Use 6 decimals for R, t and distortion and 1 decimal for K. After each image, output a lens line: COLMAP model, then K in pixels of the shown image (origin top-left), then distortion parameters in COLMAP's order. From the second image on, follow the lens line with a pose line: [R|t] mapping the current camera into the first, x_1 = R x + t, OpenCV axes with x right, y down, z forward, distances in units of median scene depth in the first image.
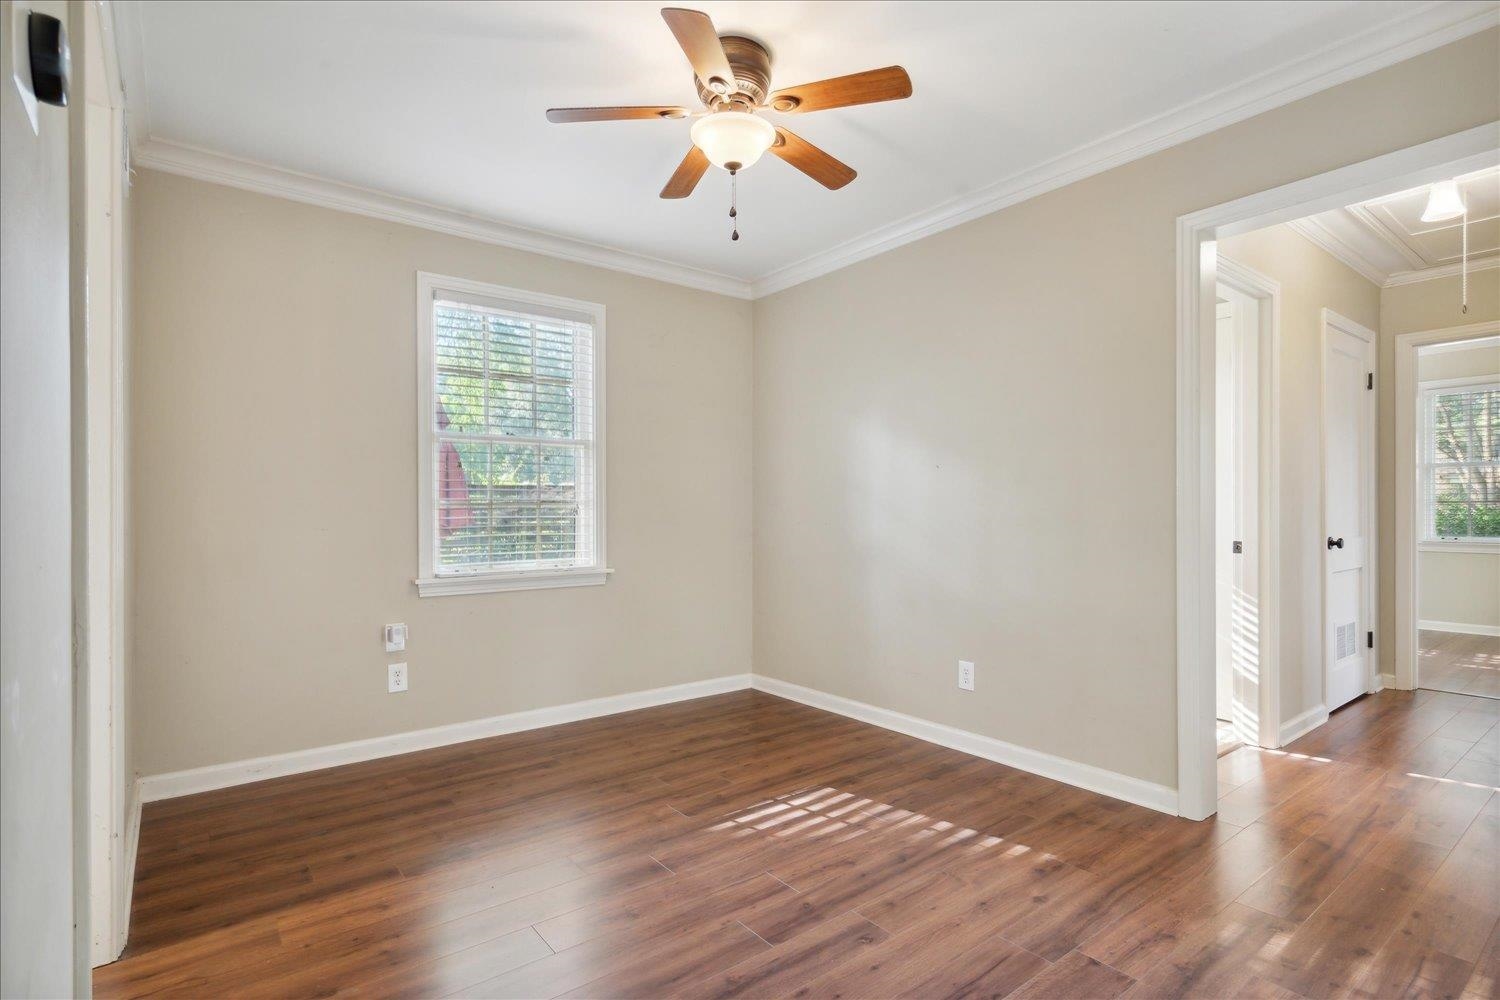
lens RADIAL K [[749.6, 0, 736.0], [0, 749.6, 506.4], [0, 0, 1]] dist [0.002445, -0.000425]
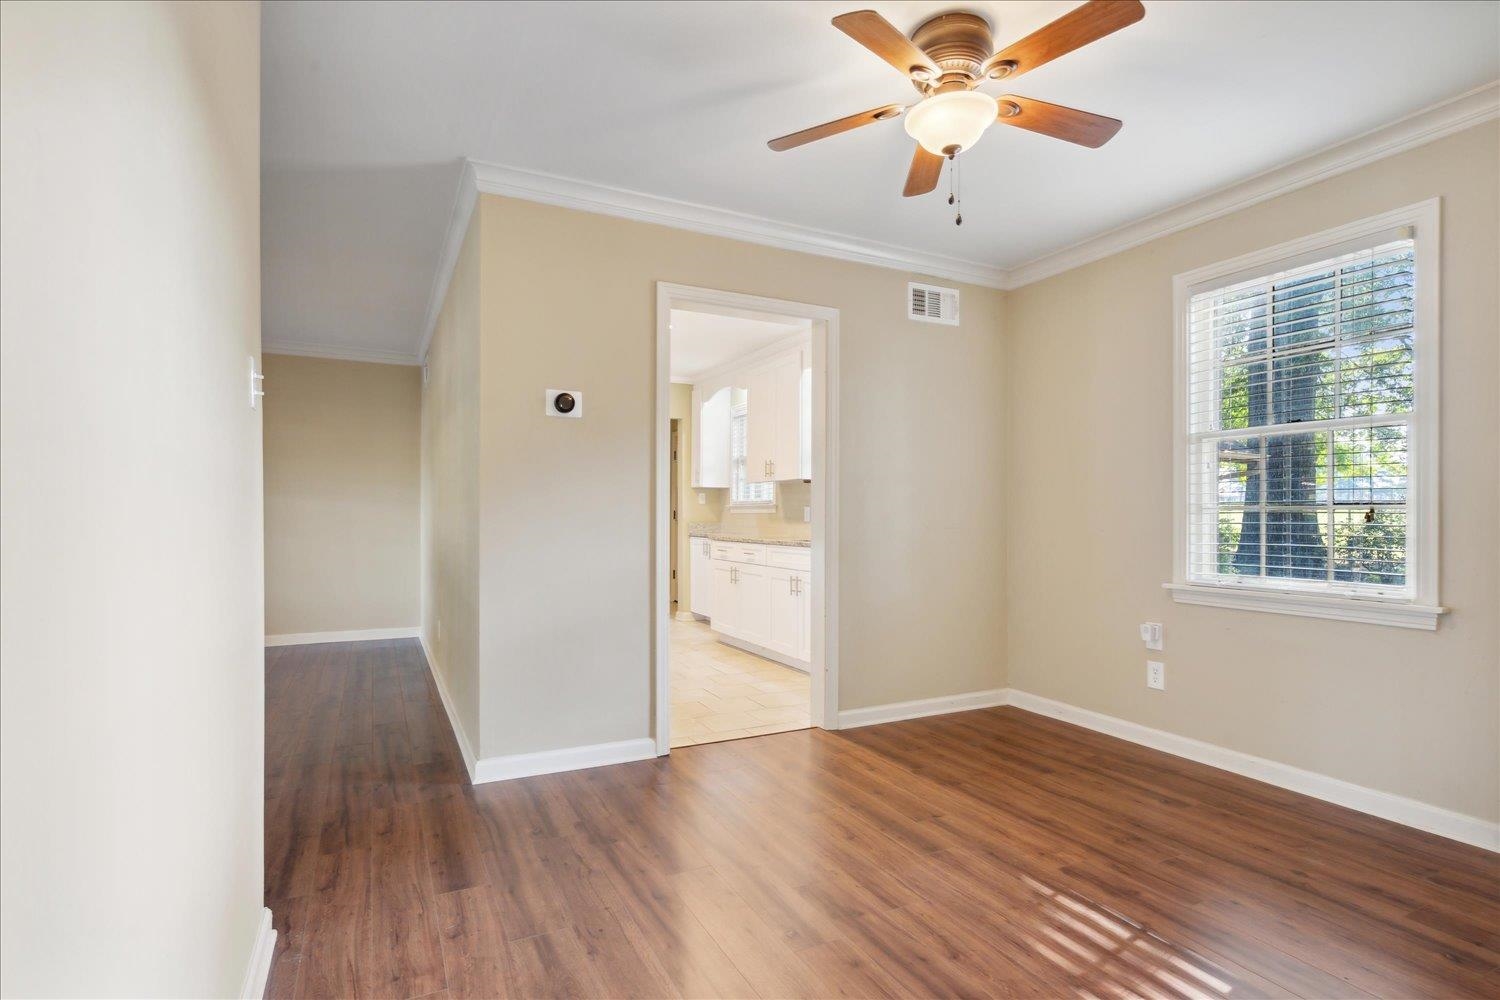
lens RADIAL K [[749.6, 0, 757.8], [0, 749.6, 512.0], [0, 0, 1]] dist [0.002445, -0.000425]
pose [[-0.176120, 0.002328, -0.984366, 0.740071], [0.001382, 0.999997, 0.002118, -0.000999], [0.984368, -0.000987, -0.176122, 0.706513]]
